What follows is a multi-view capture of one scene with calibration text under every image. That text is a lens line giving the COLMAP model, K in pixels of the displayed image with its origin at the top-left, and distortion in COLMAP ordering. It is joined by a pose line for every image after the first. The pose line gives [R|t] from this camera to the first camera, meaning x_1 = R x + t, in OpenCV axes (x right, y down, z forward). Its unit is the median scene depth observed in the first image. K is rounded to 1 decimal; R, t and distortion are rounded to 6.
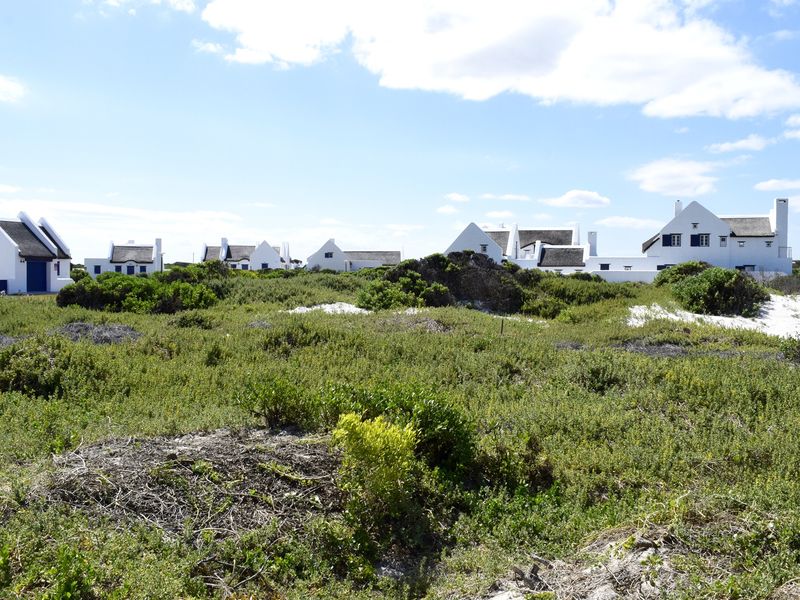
lens RADIAL K [[815.3, 0, 396.4], [0, 815.3, 299.3], [0, 0, 1]] dist [-0.080847, 0.000000]
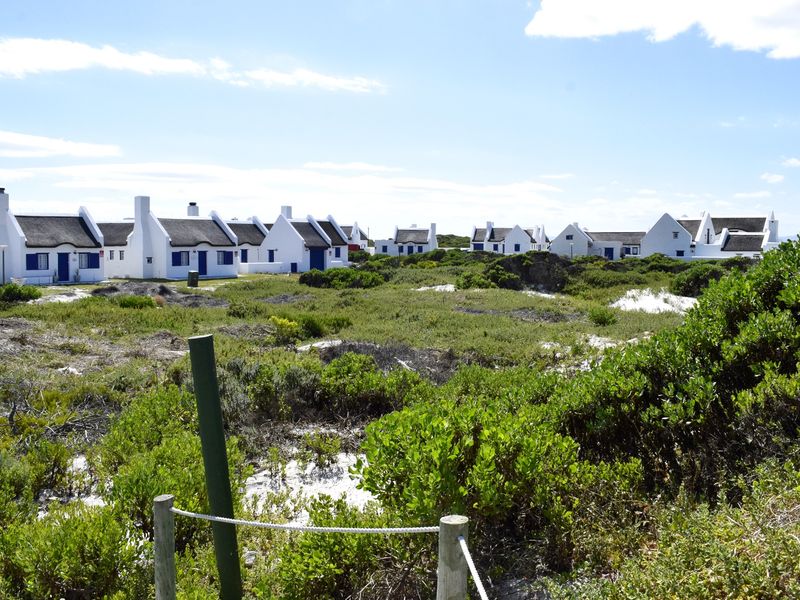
lens RADIAL K [[815.3, 0, 382.5], [0, 815.3, 309.0], [0, 0, 1]] dist [-0.080847, 0.000000]
pose [[0.919344, 0.027033, -0.392524, 0.178707], [-0.008148, 0.998731, 0.049699, -0.010838], [0.393369, -0.042492, 0.918398, -0.230463]]
